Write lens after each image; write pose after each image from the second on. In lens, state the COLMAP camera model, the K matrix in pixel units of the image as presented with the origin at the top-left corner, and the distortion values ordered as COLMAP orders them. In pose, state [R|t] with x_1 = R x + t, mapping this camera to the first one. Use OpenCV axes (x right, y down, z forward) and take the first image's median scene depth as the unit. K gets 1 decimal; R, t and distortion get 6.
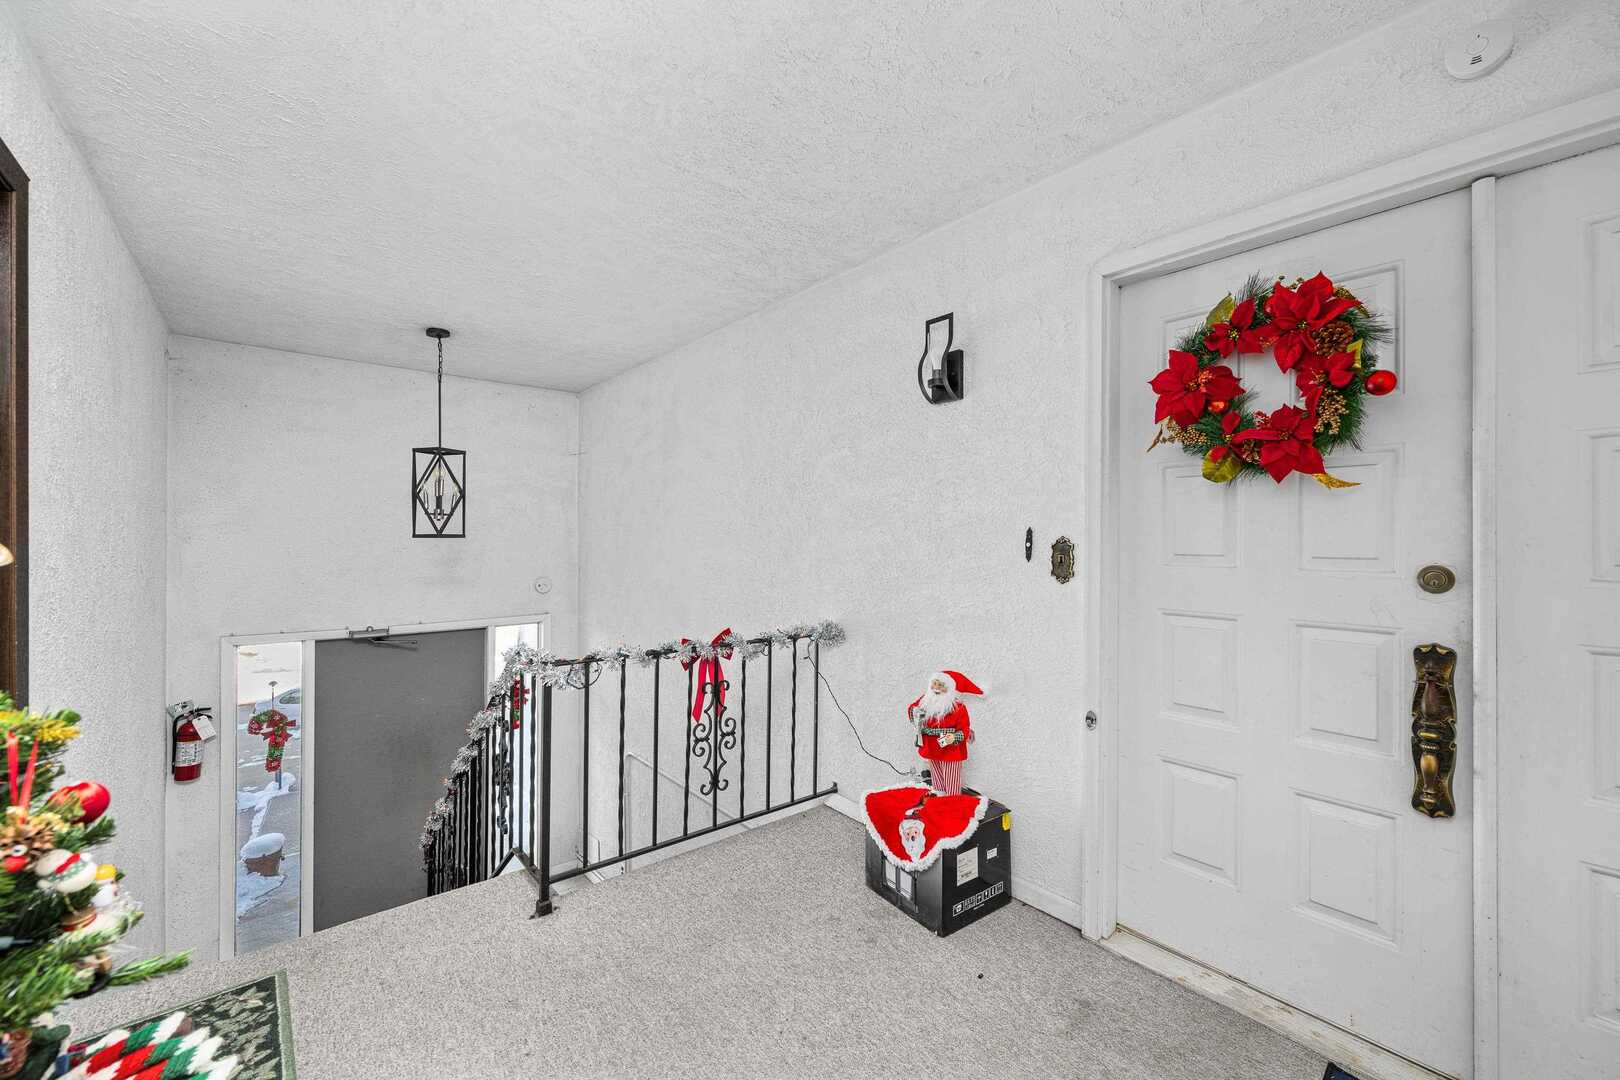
lens RADIAL K [[661.7, 0, 810.0], [0, 661.7, 511.2], [0, 0, 1]] dist [-0.001121, -0.000050]
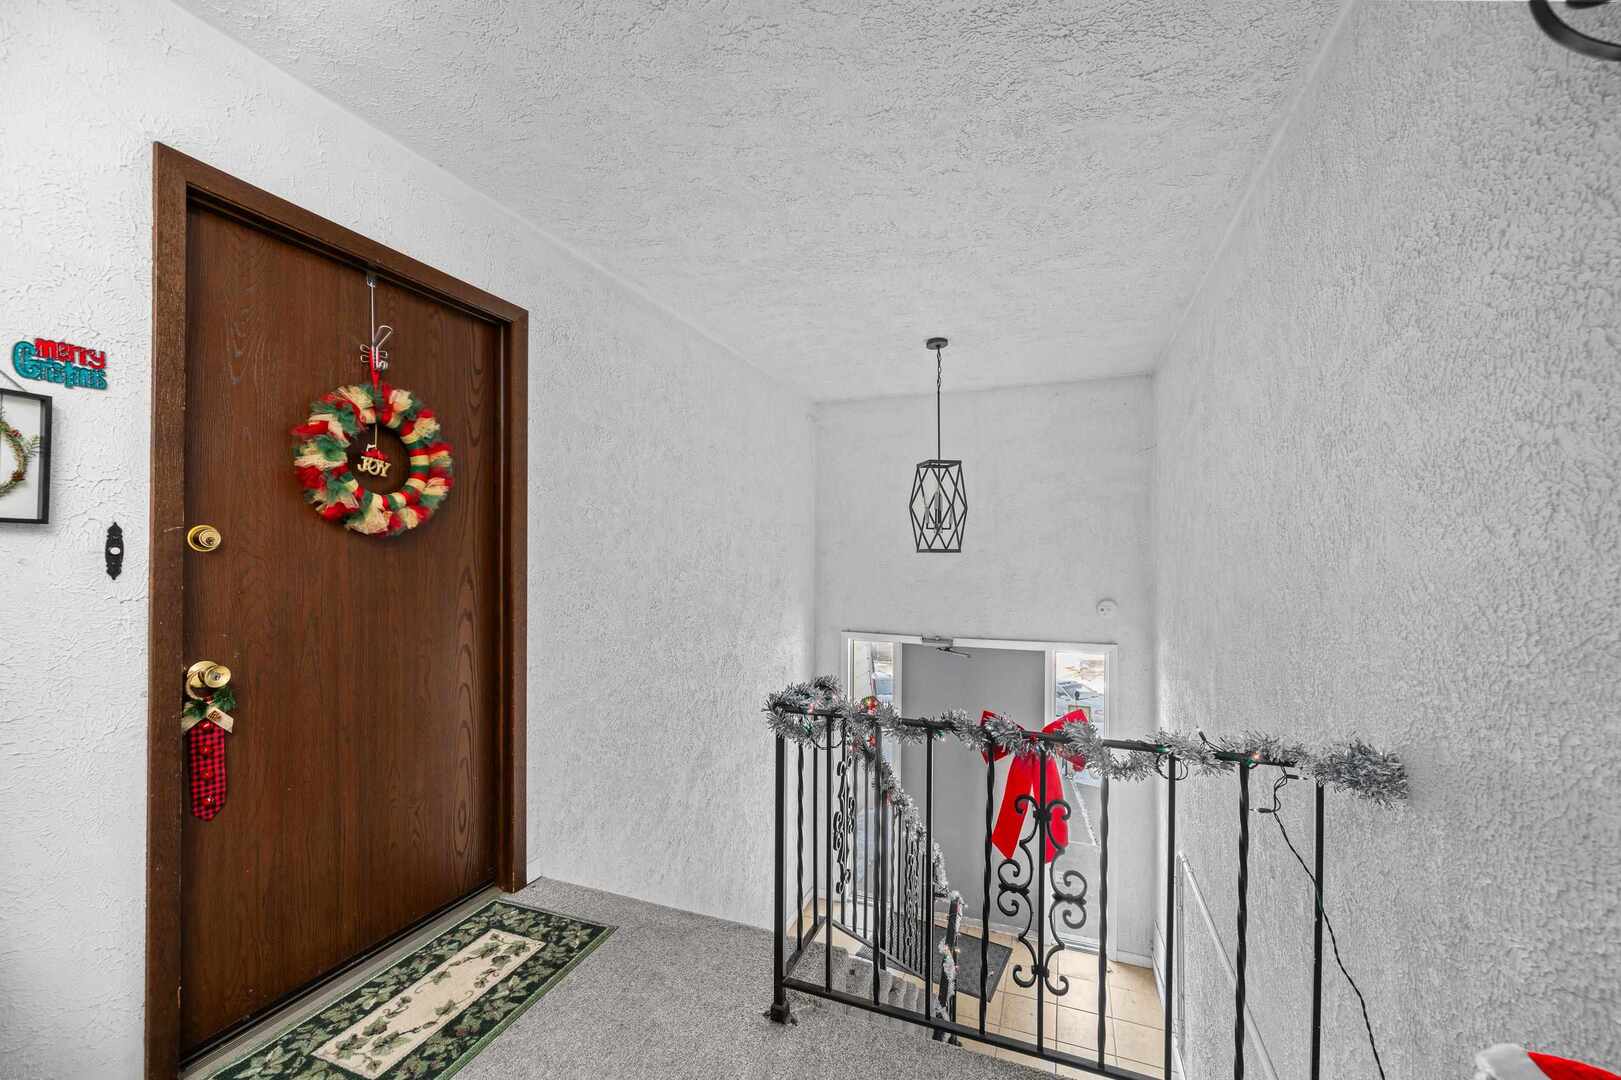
lens RADIAL K [[636.5, 0, 810.5], [0, 636.5, 540.0], [0, 0, 1]] dist [-0.000275, 0.000028]
pose [[0.475961, -0.022451, -0.879180, 0.252807], [0.036327, 0.999323, -0.005852, 0.028942], [0.878716, -0.029153, 0.476454, 0.564880]]
